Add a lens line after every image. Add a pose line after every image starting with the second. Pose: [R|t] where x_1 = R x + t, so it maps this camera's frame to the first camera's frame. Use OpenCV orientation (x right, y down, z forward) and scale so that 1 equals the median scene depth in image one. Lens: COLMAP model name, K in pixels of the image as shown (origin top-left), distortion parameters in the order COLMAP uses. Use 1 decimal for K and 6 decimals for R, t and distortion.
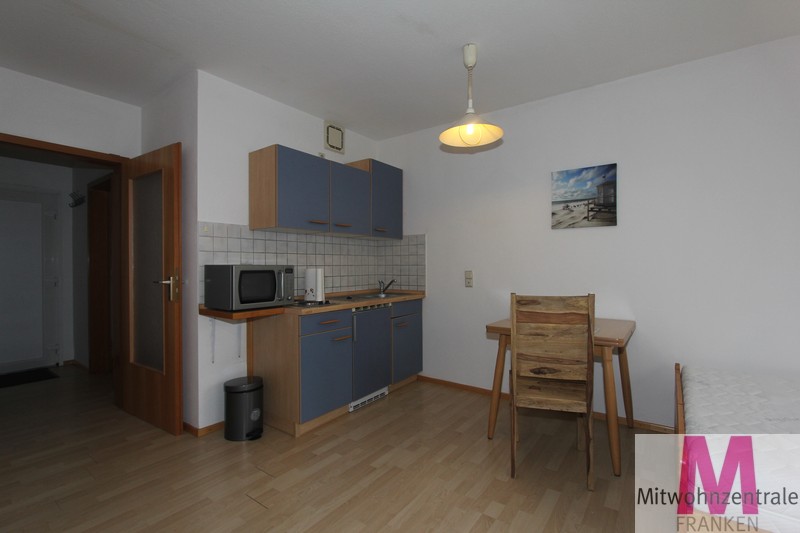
lens RADIAL K [[370.5, 0, 401.2], [0, 370.5, 265.7], [0, 0, 1]] dist [-0.016629, 0.001630]
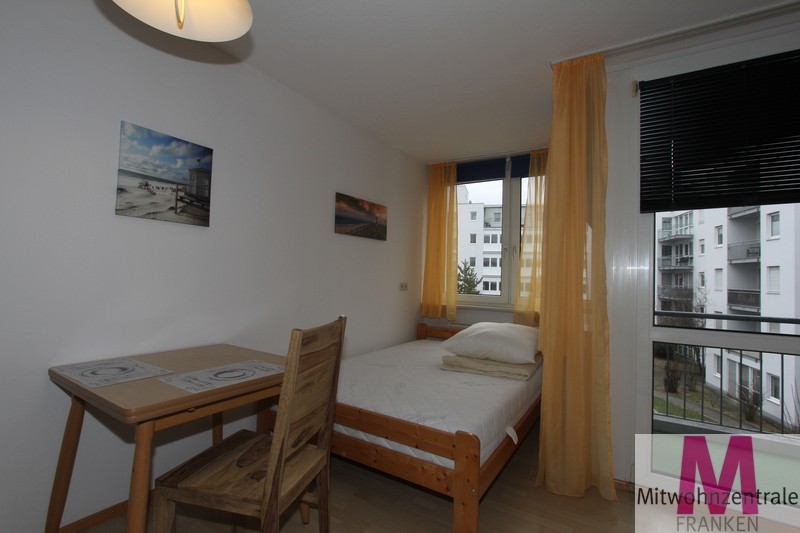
lens RADIAL K [[370.5, 0, 403.0], [0, 370.5, 264.2], [0, 0, 1]] dist [-0.016629, 0.001630]
pose [[-0.070787, 0.032950, 0.996947, -0.224032], [-0.026873, 0.999029, -0.034927, -0.011350], [-0.997129, -0.029263, -0.069833, 0.606022]]
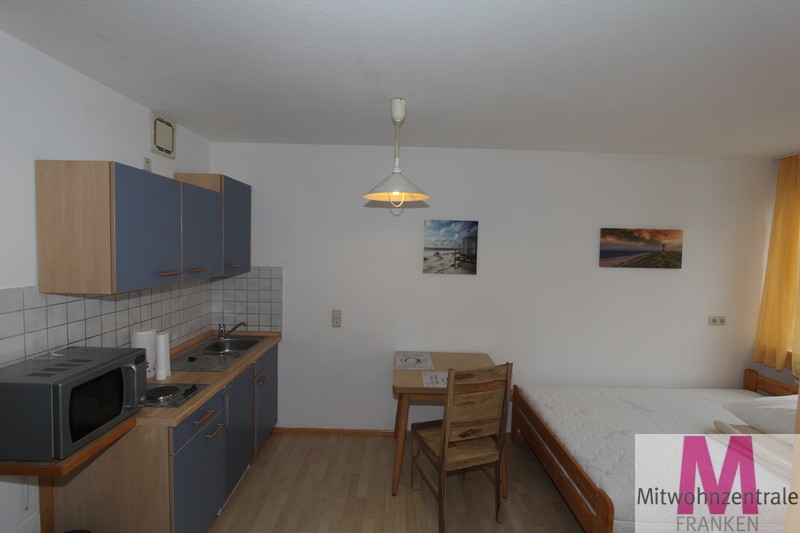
lens RADIAL K [[370.5, 0, 406.2], [0, 370.5, 261.8], [0, 0, 1]] dist [-0.016629, 0.001630]
pose [[0.797554, -0.006419, 0.603213, -0.294209], [-0.026281, 0.998624, 0.045376, -0.187704], [-0.602675, -0.052043, 0.796288, 0.184493]]
